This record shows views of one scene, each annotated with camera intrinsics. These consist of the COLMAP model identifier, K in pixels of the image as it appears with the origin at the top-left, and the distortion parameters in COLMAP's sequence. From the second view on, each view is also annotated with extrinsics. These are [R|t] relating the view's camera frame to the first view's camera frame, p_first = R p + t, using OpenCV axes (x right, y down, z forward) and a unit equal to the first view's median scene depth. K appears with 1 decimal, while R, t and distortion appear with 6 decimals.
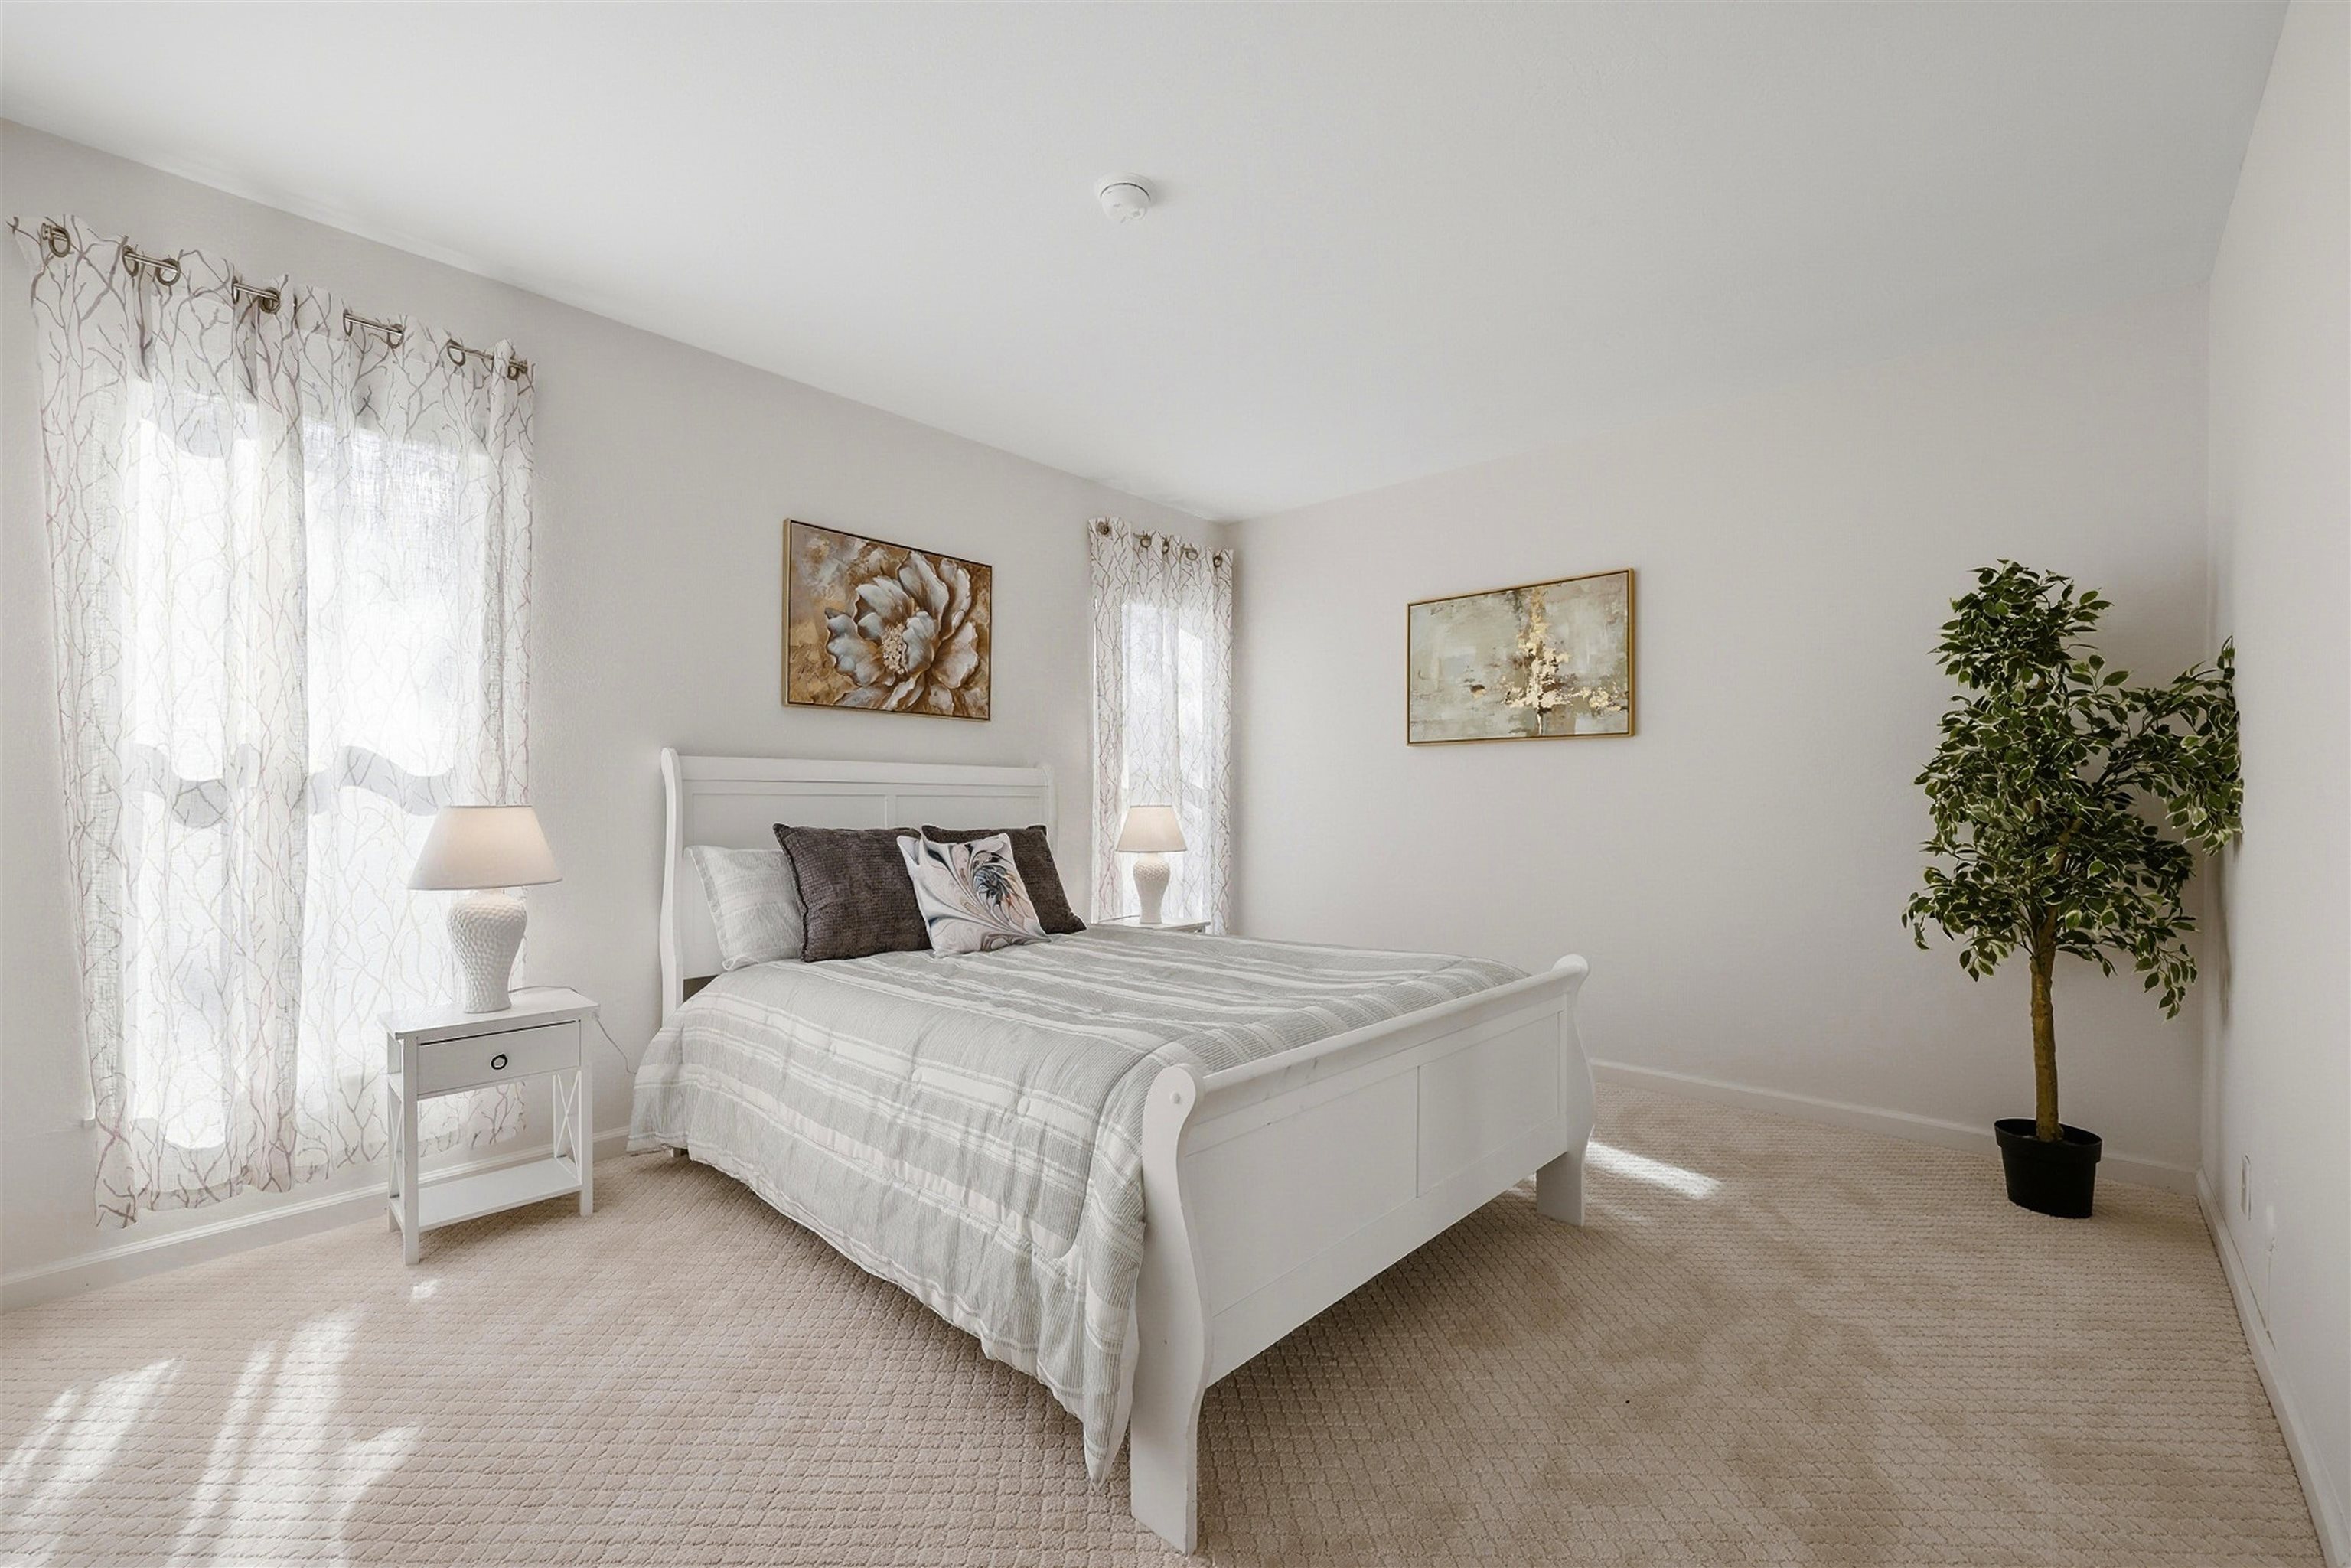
lens RADIAL K [[985.4, 0, 1175.5], [0, 985.4, 784.0], [0, 0, 1]] dist [0.002386, 0.000320]
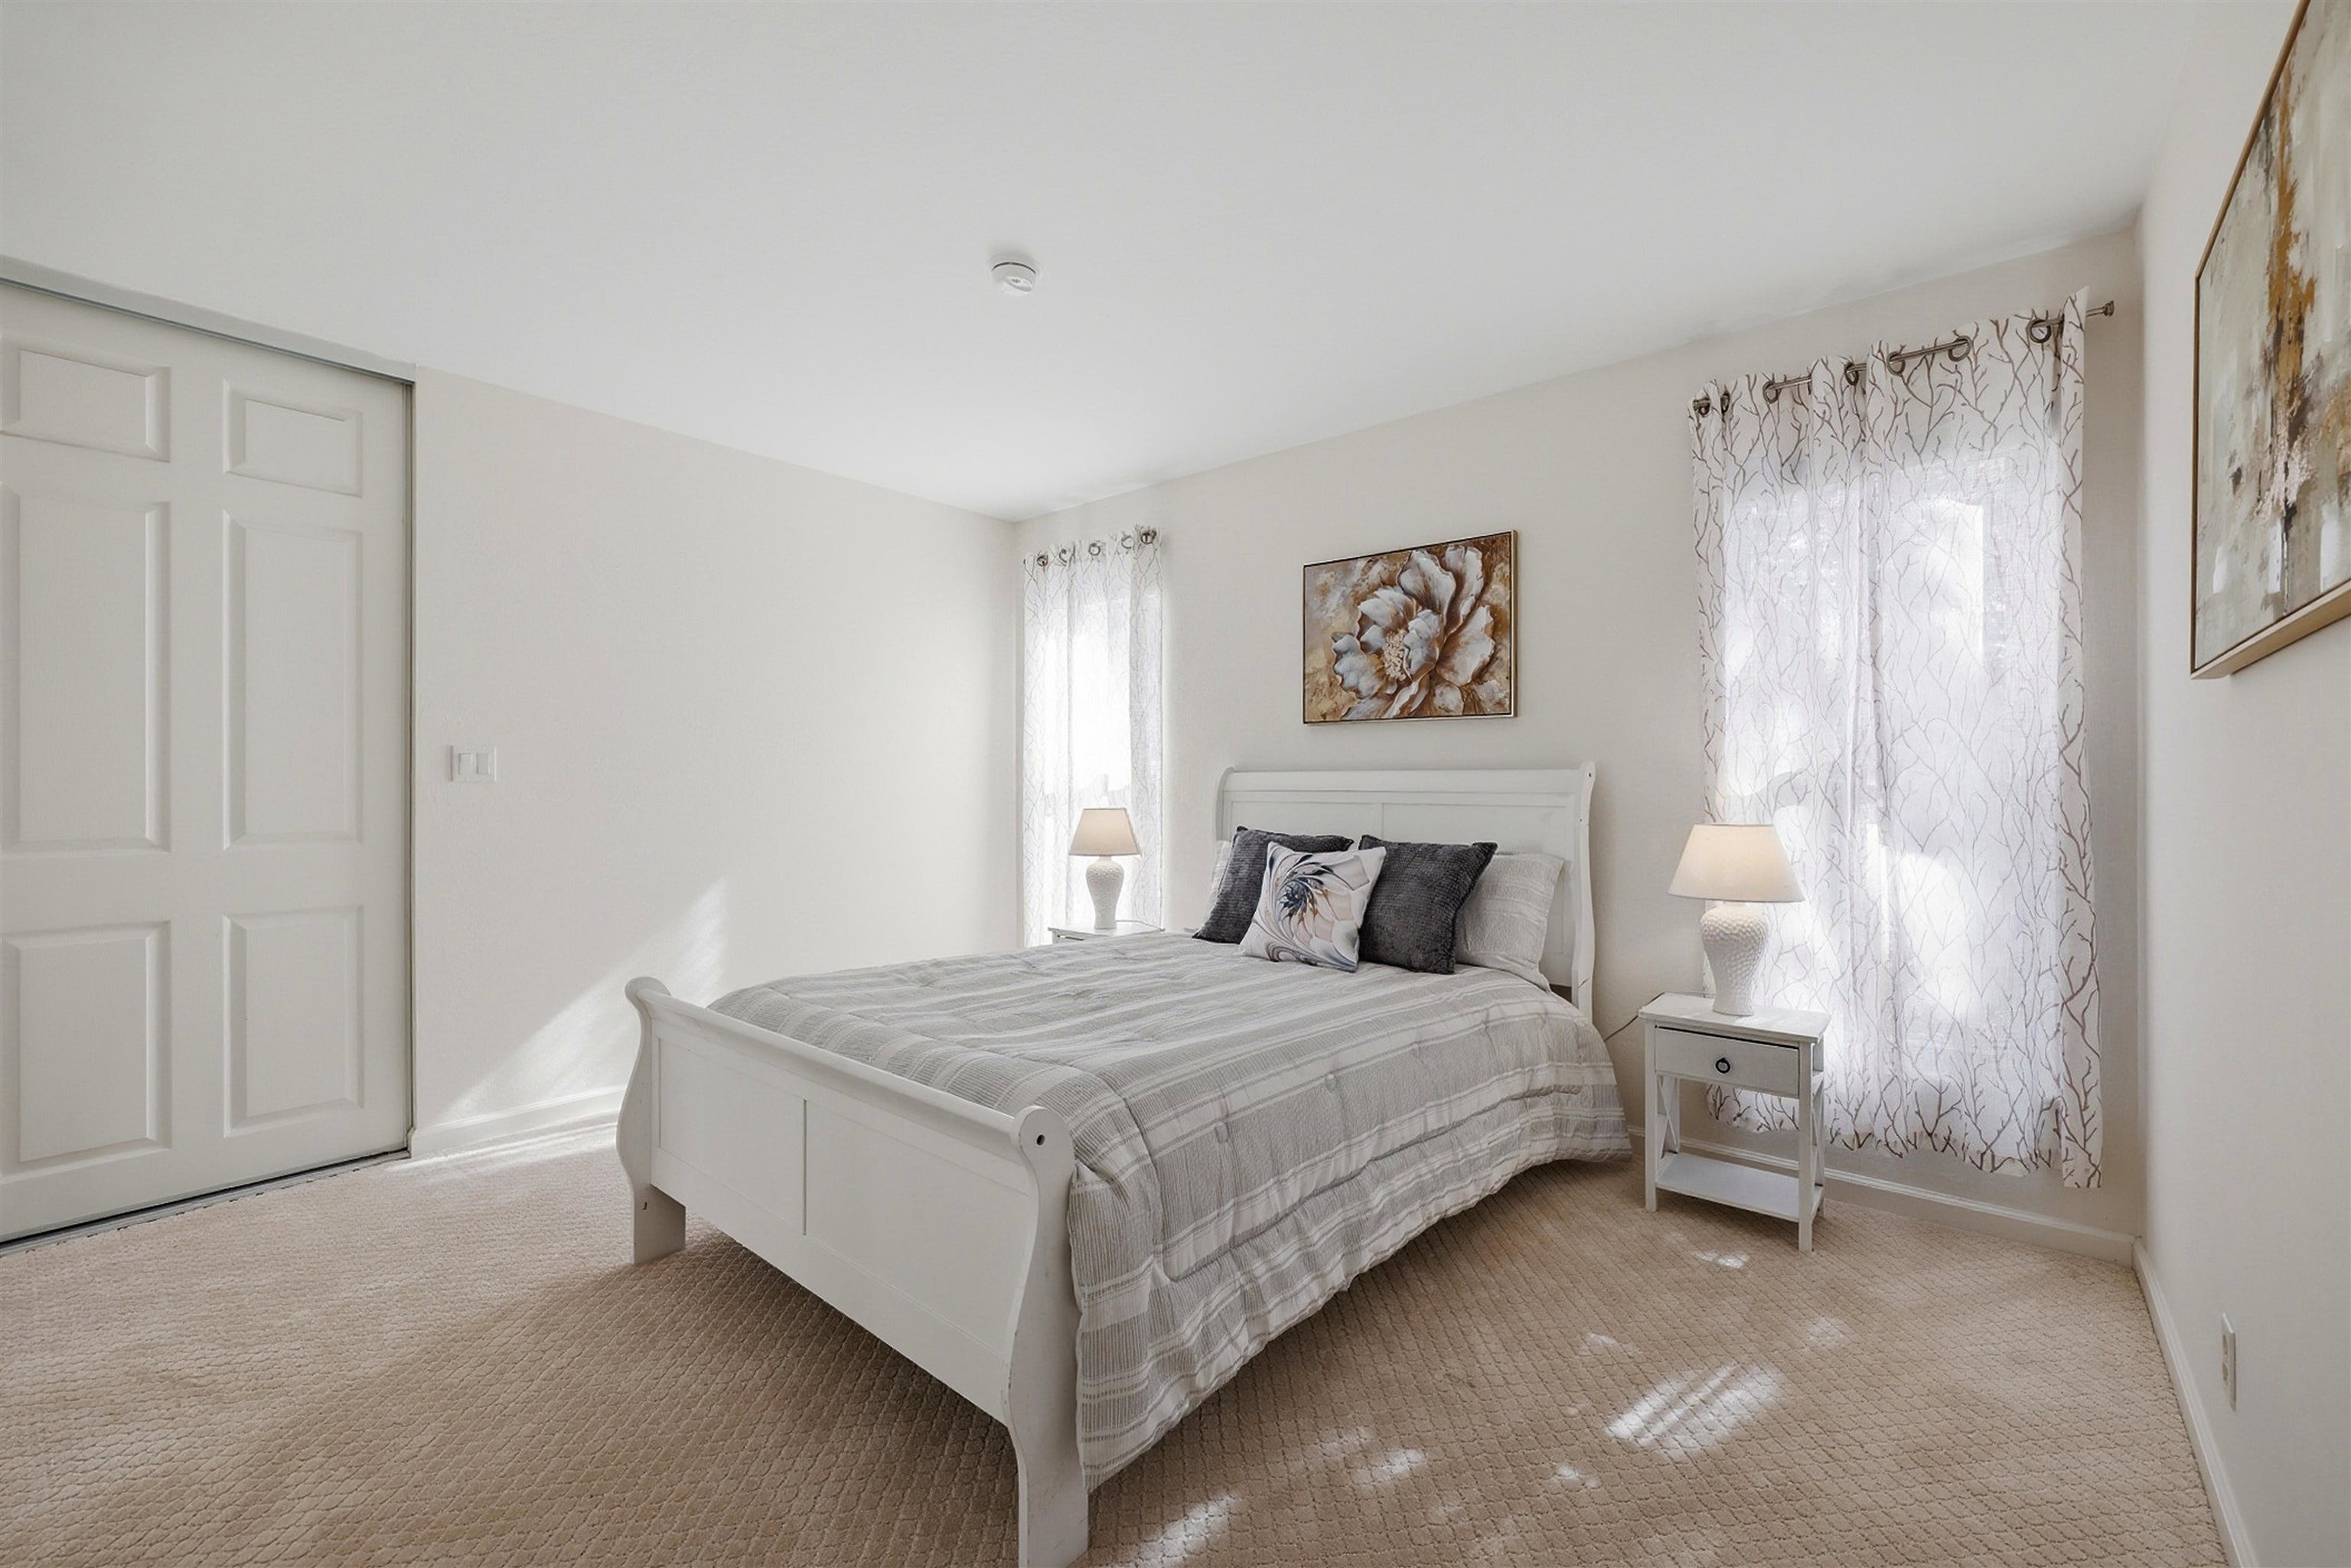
lens RADIAL K [[985.4, 0, 1175.5], [0, 985.4, 784.0], [0, 0, 1]] dist [0.002386, 0.000320]
pose [[0.037647, -0.028182, -0.998894, 0.690521], [-0.002544, 0.999596, -0.028298, 0.020268], [0.999288, 0.003607, 0.037560, 0.737789]]
